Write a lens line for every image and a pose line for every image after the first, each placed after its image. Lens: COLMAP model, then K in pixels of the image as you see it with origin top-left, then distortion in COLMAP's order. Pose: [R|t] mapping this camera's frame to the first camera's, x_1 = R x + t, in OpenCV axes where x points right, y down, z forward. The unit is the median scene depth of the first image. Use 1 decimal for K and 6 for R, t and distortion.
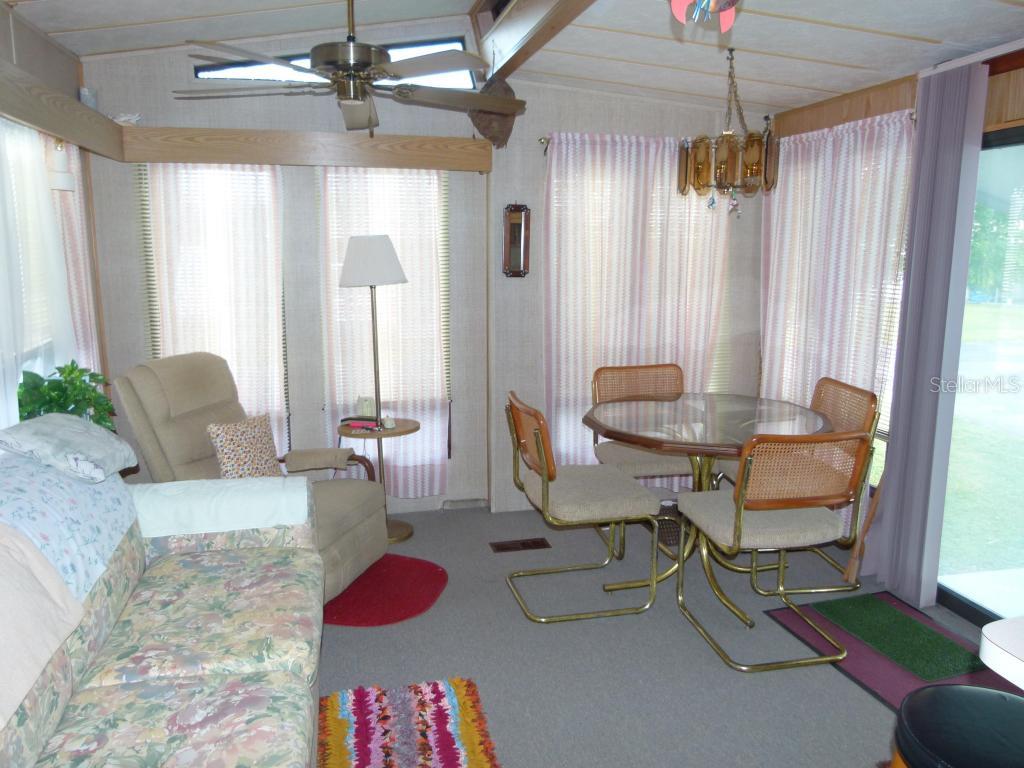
lens RADIAL K [[768.7, 0, 499.8], [0, 768.7, 380.7], [0, 0, 1]] dist [-0.027115, 0.011147]
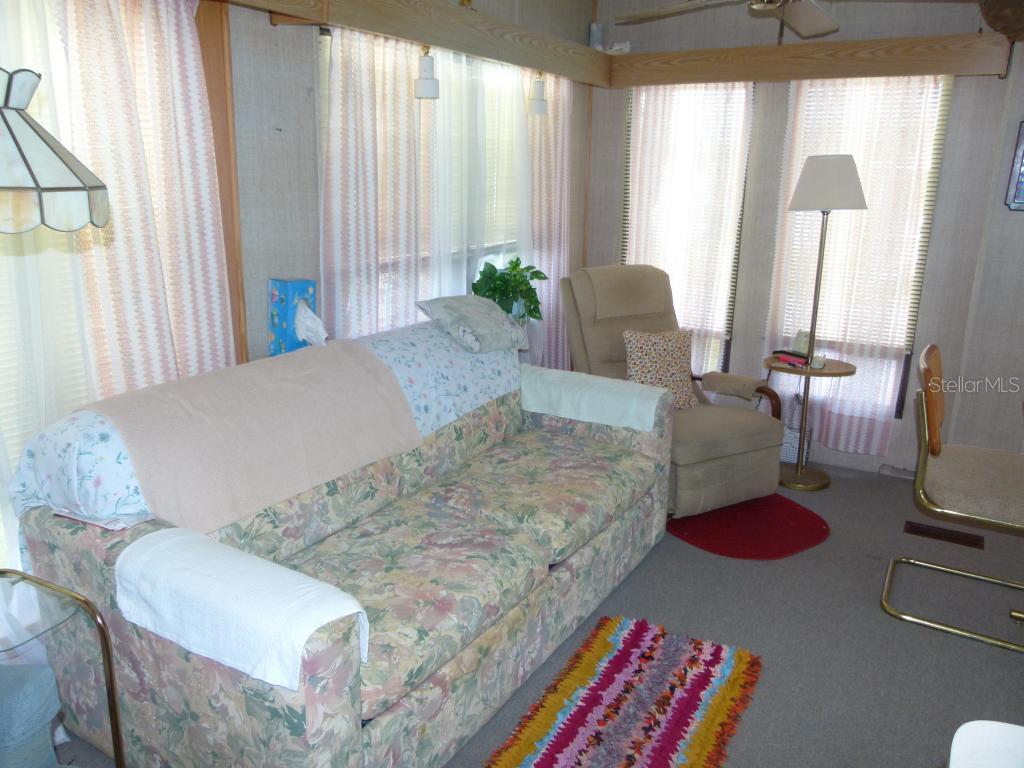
lens RADIAL K [[768.7, 0, 499.8], [0, 768.7, 380.7], [0, 0, 1]] dist [-0.027115, 0.011147]
pose [[0.713573, 0.190643, -0.674143, 0.272127], [-0.132492, 0.981621, 0.137354, 0.000935], [0.687939, -0.008693, 0.725717, 0.091012]]
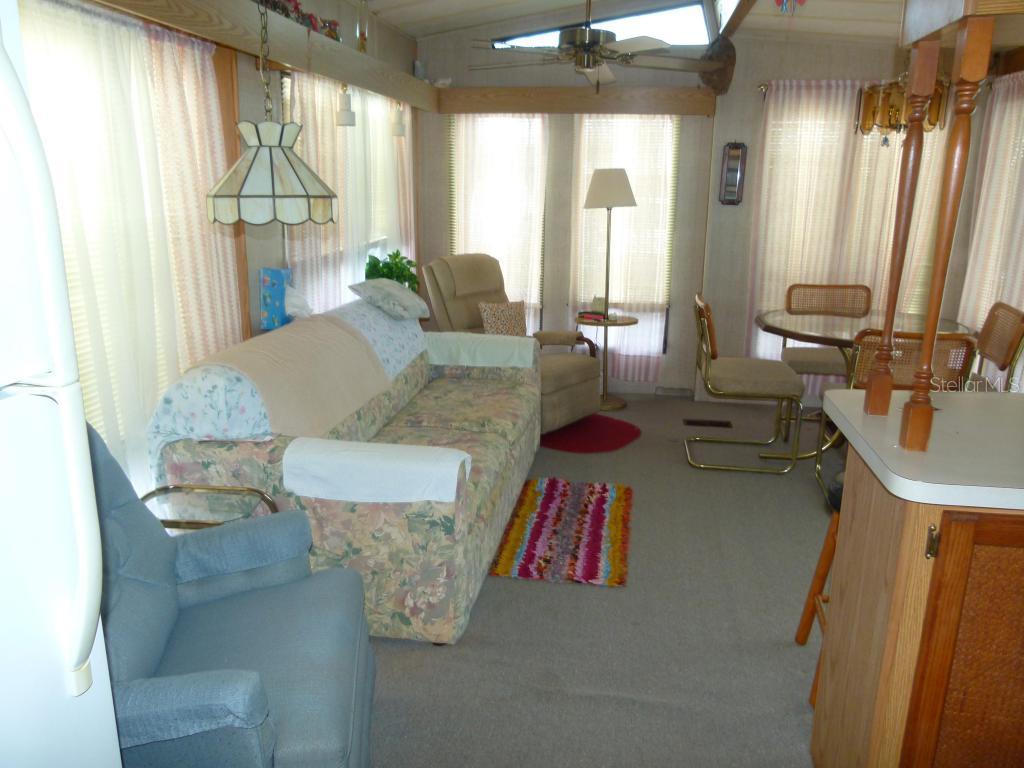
lens RADIAL K [[768.7, 0, 499.8], [0, 768.7, 380.7], [0, 0, 1]] dist [-0.027115, 0.011147]
pose [[0.923688, 0.103670, -0.368853, 0.217236], [-0.074254, 0.992883, 0.093110, 0.073093], [0.375881, -0.058616, 0.924812, -0.349793]]
